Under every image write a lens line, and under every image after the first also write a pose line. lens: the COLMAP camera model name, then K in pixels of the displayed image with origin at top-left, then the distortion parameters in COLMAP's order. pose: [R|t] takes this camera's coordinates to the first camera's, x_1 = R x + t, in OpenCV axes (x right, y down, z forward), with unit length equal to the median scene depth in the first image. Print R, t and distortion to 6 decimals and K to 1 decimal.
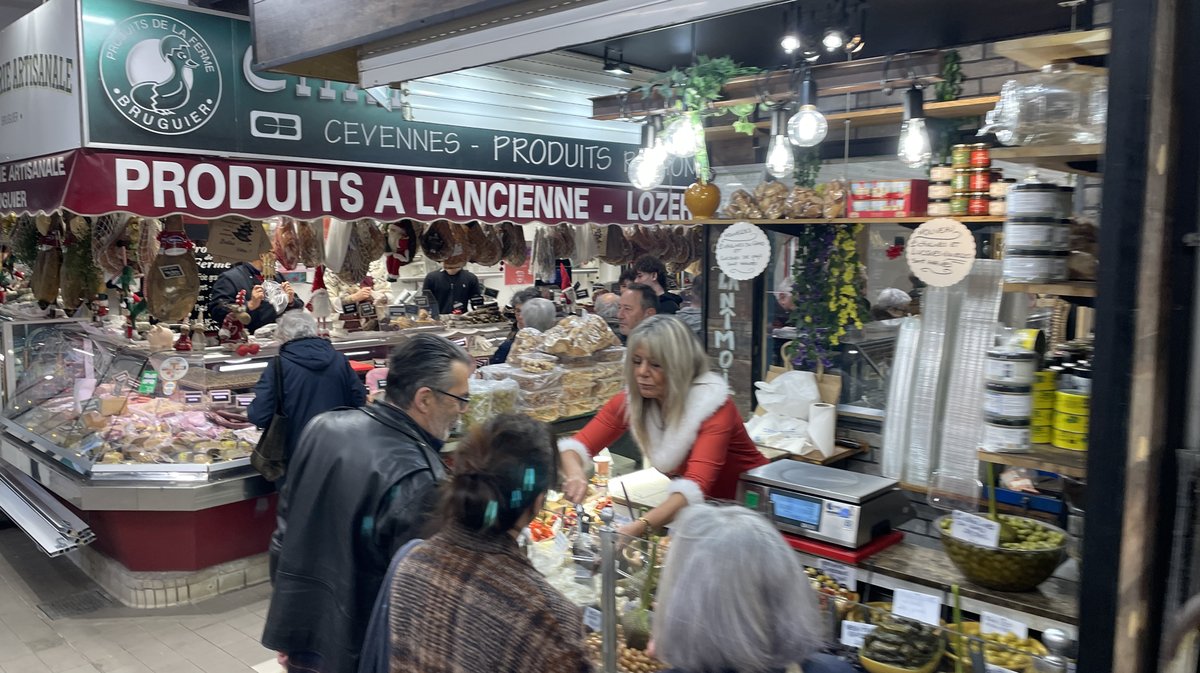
lens RADIAL K [[911.6, 0, 599.8], [0, 911.6, 335.6], [0, 0, 1]] dist [0.000878, -0.000069]
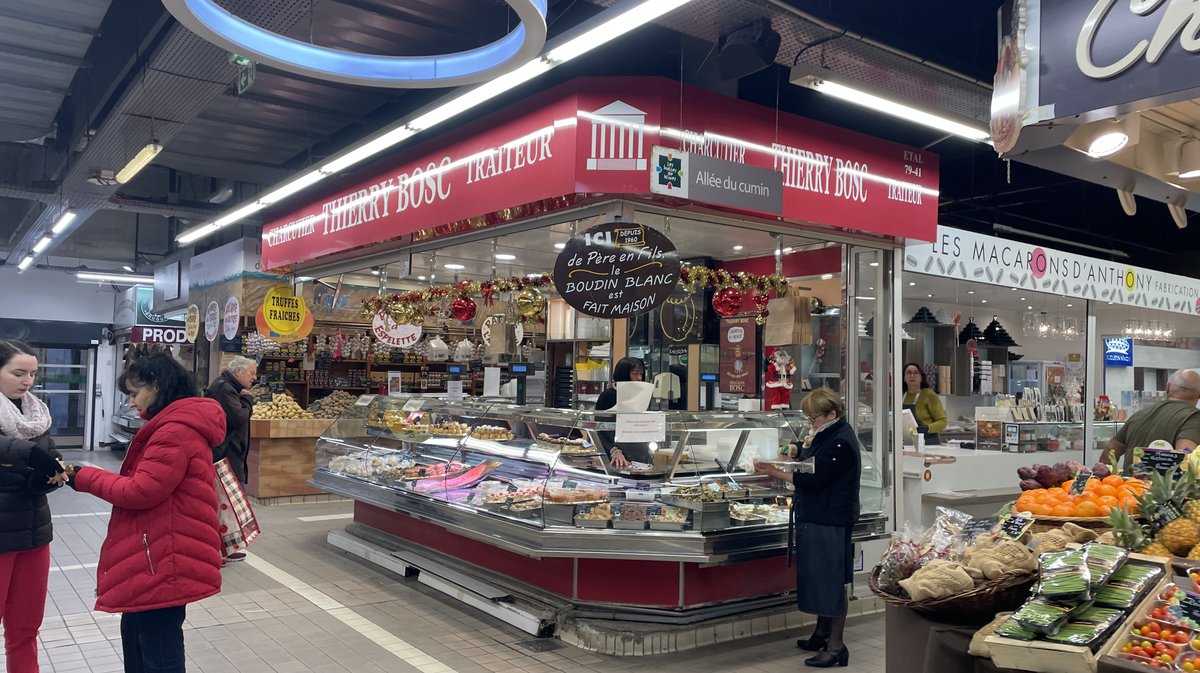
lens RADIAL K [[911.6, 0, 600.1], [0, 911.6, 337.5], [0, 0, 1]] dist [0.000878, -0.000069]
pose [[0.990292, 0.006556, -0.138851, 1.789556], [-0.028952, 0.986709, -0.159899, 0.375304], [0.135958, 0.162366, 0.977319, -2.325582]]
